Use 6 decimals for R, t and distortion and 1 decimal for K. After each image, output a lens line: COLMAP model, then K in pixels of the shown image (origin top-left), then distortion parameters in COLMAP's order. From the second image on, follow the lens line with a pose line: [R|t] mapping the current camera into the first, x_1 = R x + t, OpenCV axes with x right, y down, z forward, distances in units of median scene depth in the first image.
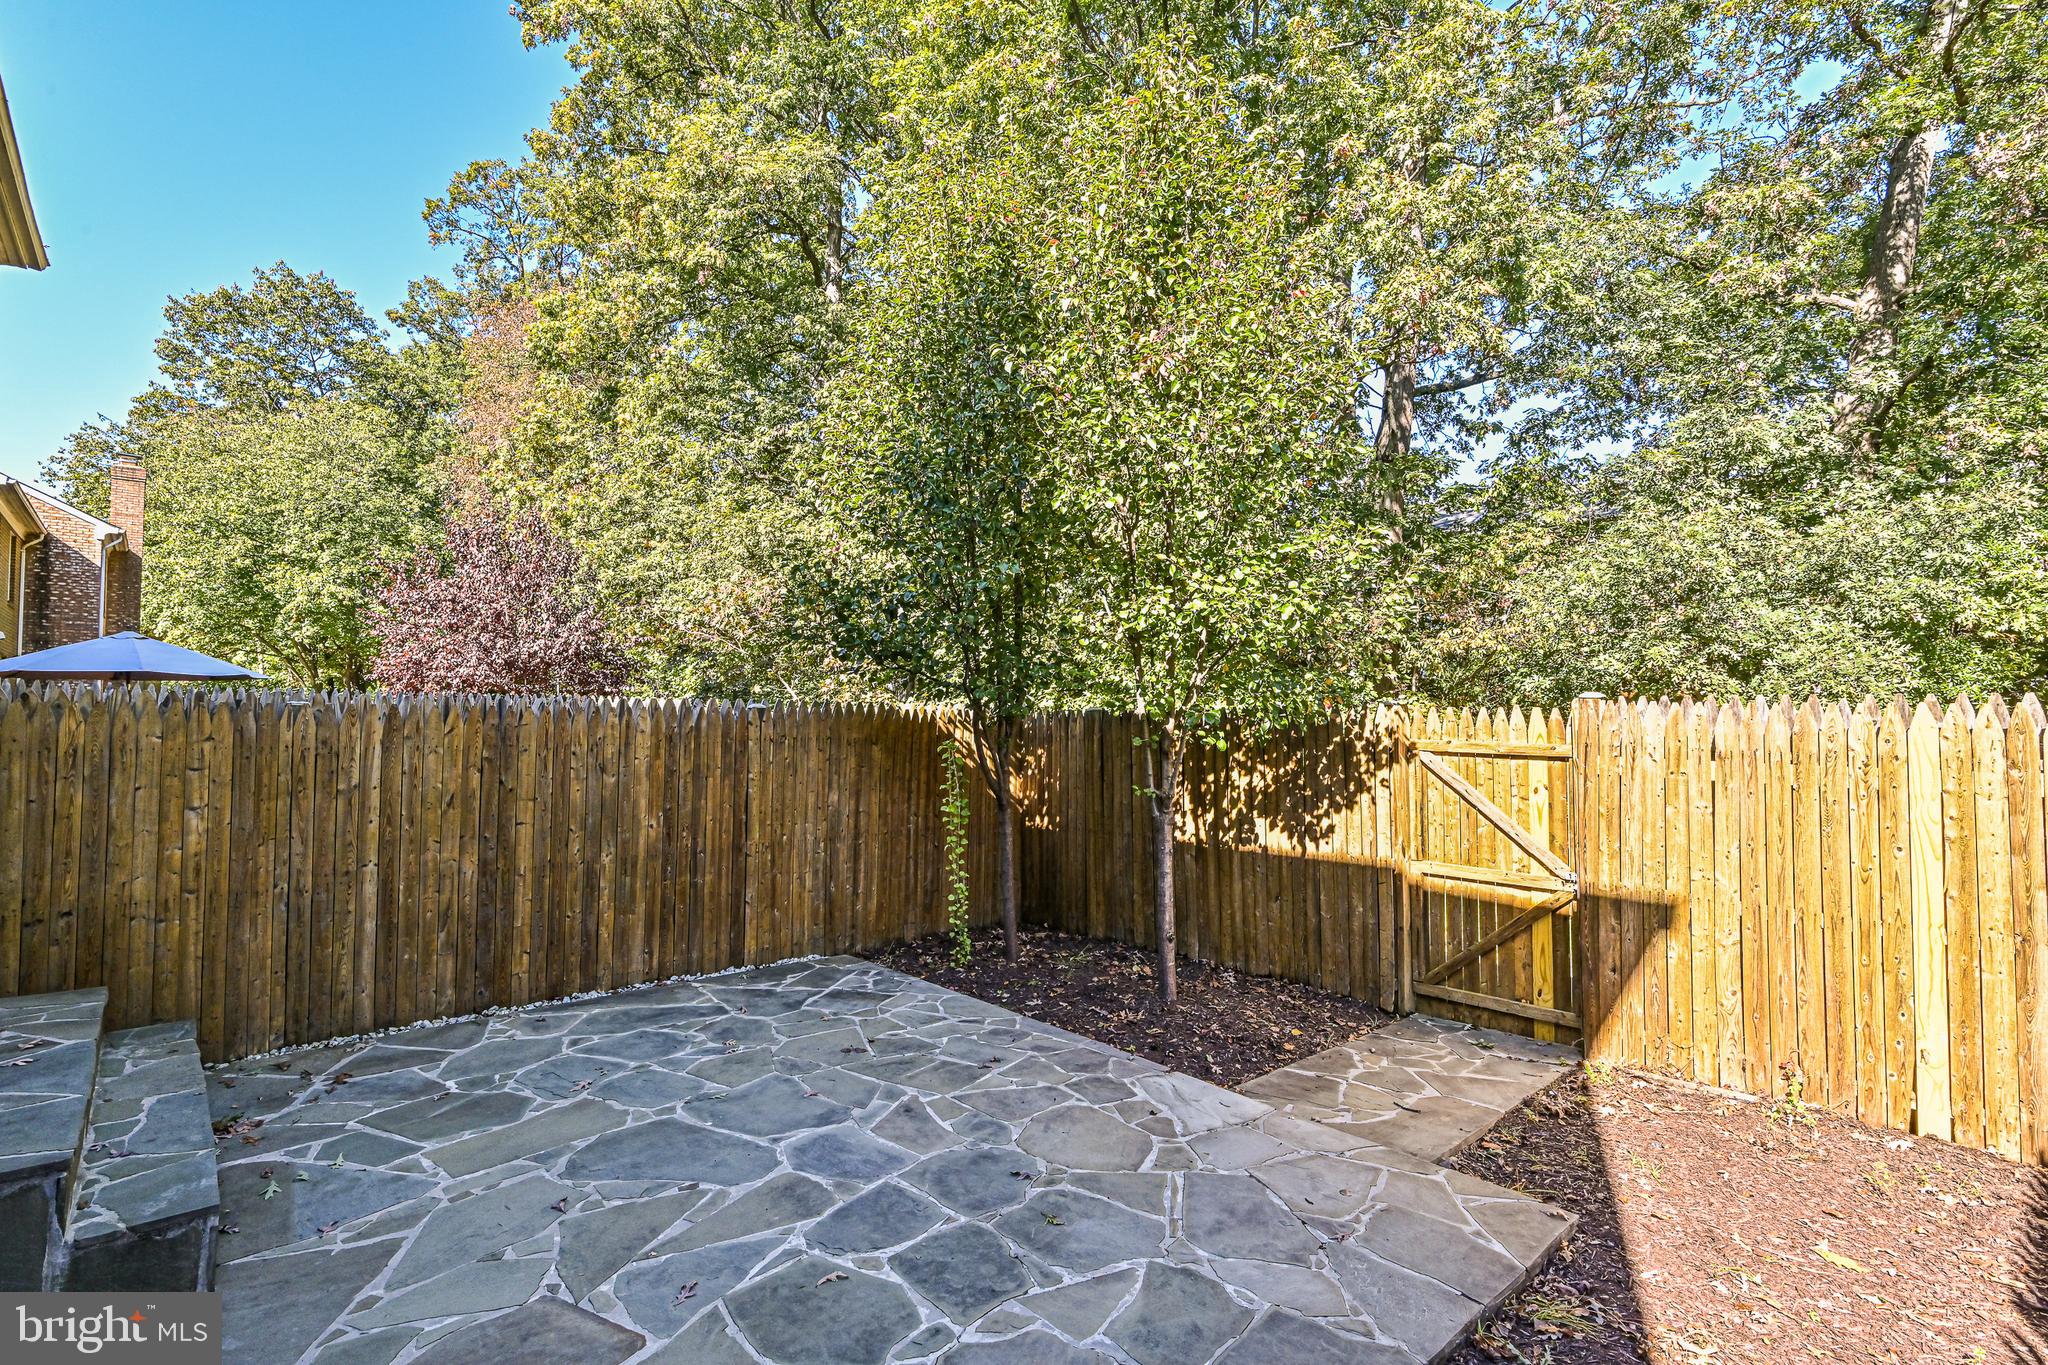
lens RADIAL K [[932.3, 0, 1028.0], [0, 932.3, 686.3], [0, 0, 1]] dist [-0.000791, 0.000118]
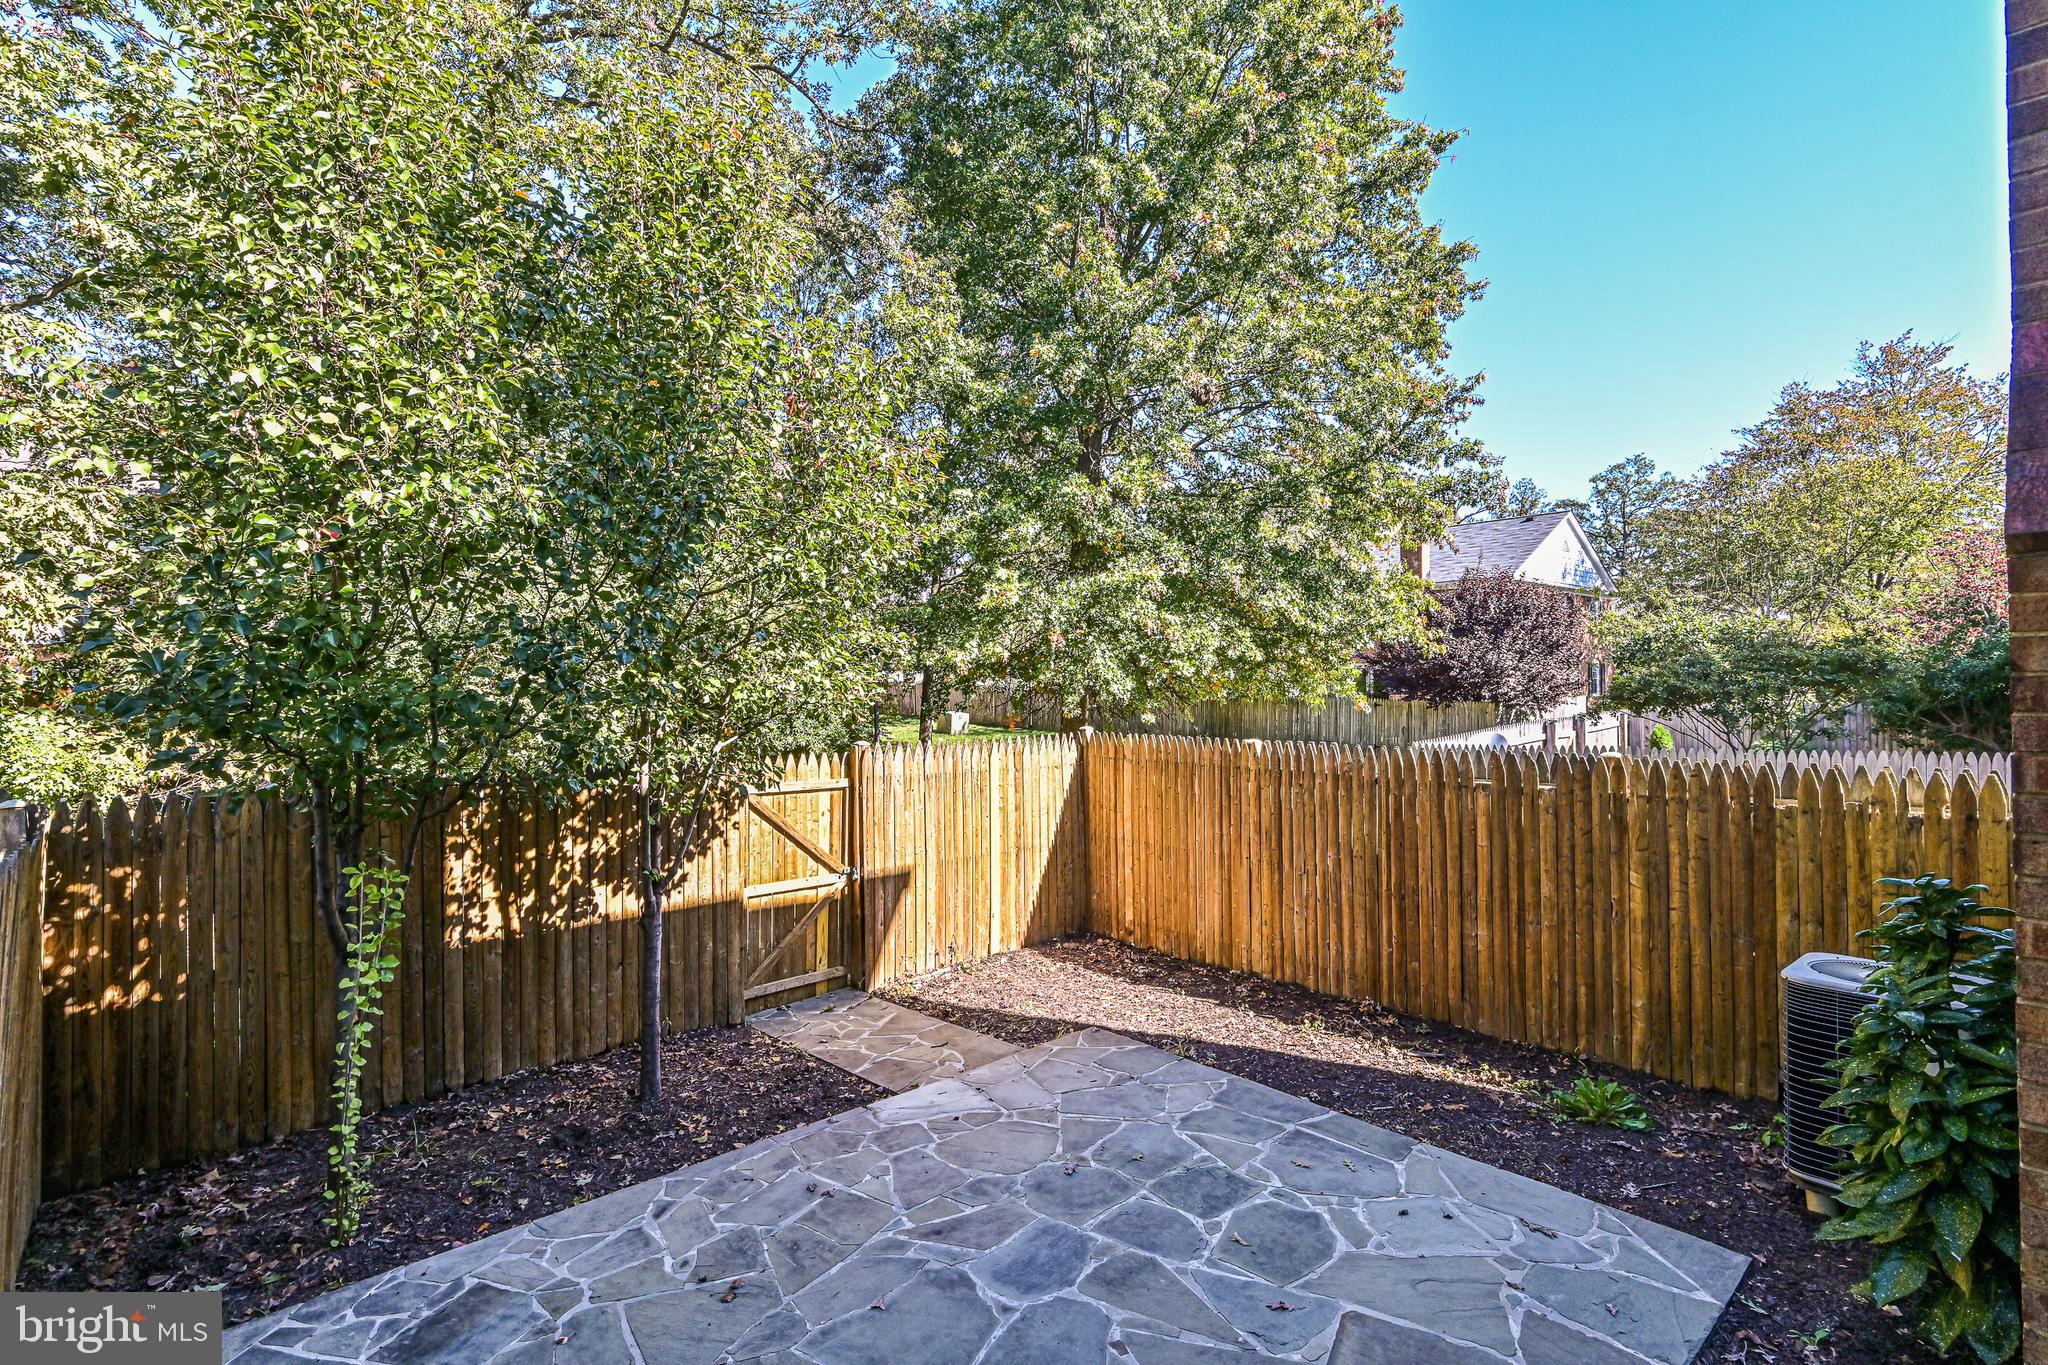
lens RADIAL K [[932.3, 0, 1027.7], [0, 932.3, 681.7], [0, 0, 1]] dist [-0.000791, 0.000118]
pose [[0.015983, 0.008816, 0.999833, -0.721053], [-0.020491, 0.999754, -0.008488, -0.067224], [-0.999662, -0.020352, 0.016160, 0.601310]]
